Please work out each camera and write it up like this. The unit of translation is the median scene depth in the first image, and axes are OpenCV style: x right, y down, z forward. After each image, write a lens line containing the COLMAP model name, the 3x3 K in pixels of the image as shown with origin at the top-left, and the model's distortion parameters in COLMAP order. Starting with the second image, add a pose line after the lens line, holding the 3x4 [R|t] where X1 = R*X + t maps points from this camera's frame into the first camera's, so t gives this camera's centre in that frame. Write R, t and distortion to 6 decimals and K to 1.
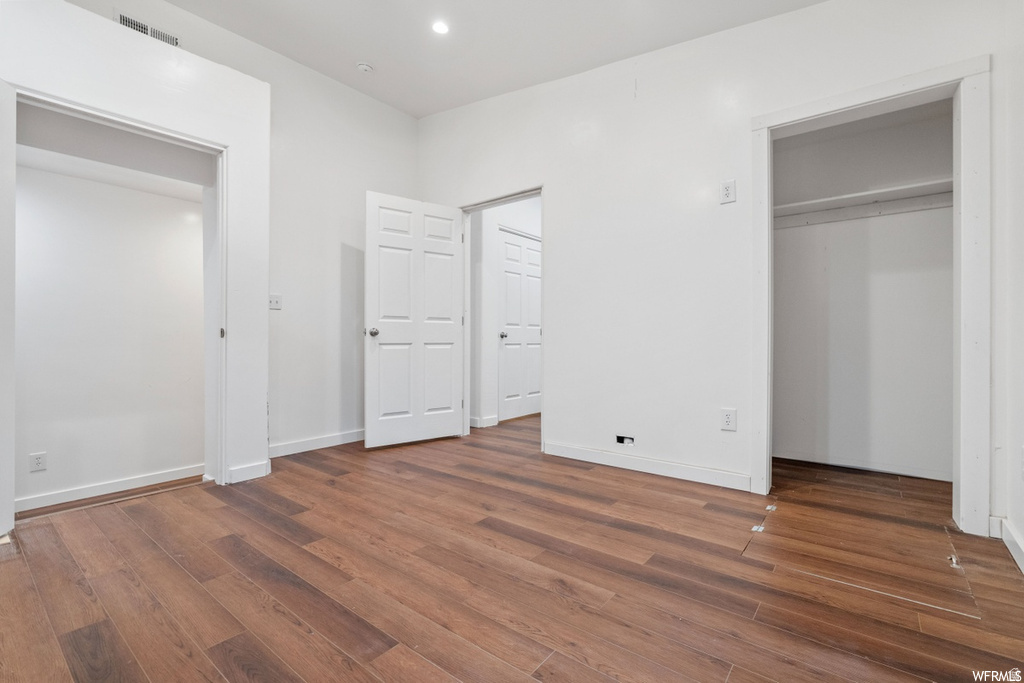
lens RADIAL K [[461.0, 0, 516.9], [0, 461.0, 340.9], [0, 0, 1]] dist [-0.012947, 0.003289]
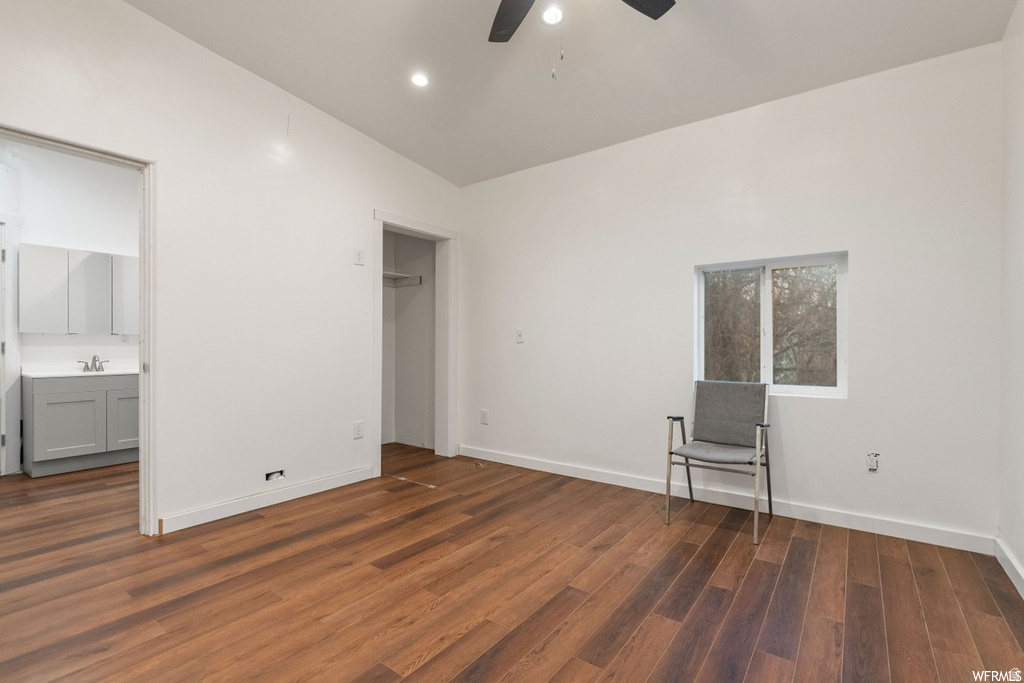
lens RADIAL K [[461.0, 0, 514.6], [0, 461.0, 345.4], [0, 0, 1]] dist [-0.012947, 0.003289]
pose [[-0.029094, 0.001038, 0.999576, -1.179368], [0.000658, 0.999999, -0.001019, -0.091736], [-0.999576, 0.000628, -0.029095, 0.807871]]
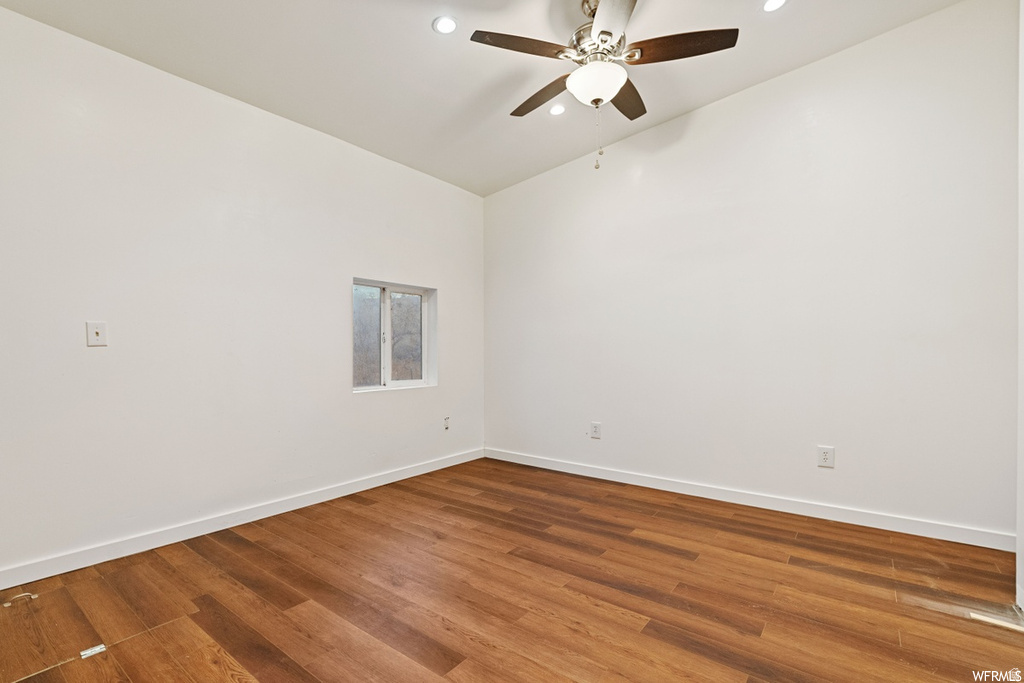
lens RADIAL K [[461.0, 0, 494.6], [0, 461.0, 349.4], [0, 0, 1]] dist [-0.012947, 0.003289]
pose [[-0.999788, 0.001638, 0.020515, -0.165381], [0.001564, 0.999992, -0.003583, -0.091265], [-0.020521, -0.003550, -0.999783, 1.863844]]
